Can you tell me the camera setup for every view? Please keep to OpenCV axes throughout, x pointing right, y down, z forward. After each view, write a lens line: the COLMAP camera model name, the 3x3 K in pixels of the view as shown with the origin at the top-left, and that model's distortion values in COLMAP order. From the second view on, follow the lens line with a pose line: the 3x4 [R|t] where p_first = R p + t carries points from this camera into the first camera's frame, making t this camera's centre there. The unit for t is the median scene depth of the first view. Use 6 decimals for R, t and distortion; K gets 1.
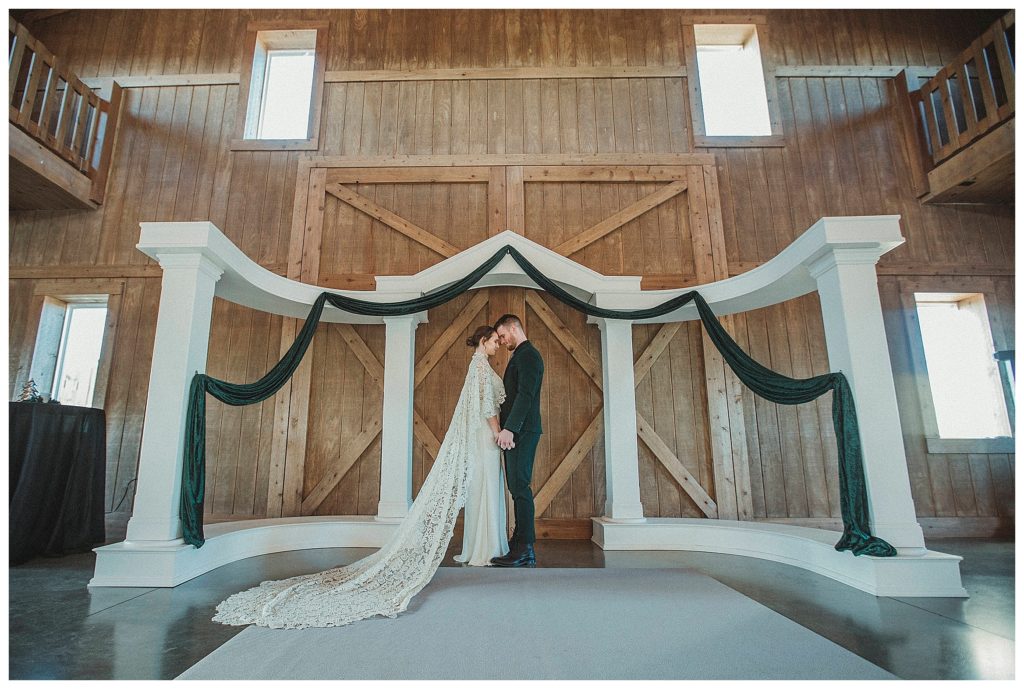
lens RADIAL K [[490.3, 0, 512.0], [0, 490.3, 344.5], [0, 0, 1]] dist [0.002214, 0.000615]
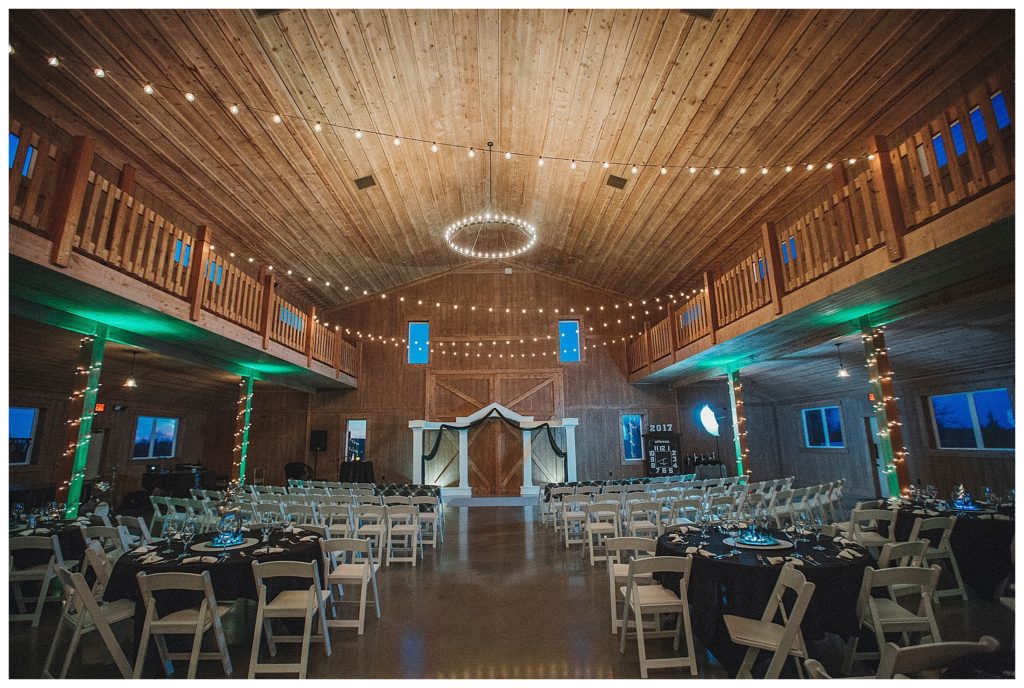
lens RADIAL K [[460.3, 0, 512.0], [0, 460.3, 344.0], [0, 0, 1]] dist [0.232256, 0.000007]
pose [[0.999911, -0.010214, -0.008633, 0.120759], [0.010089, 0.999845, -0.014446, -0.496267], [0.008779, 0.014358, 0.999858, -1.858171]]
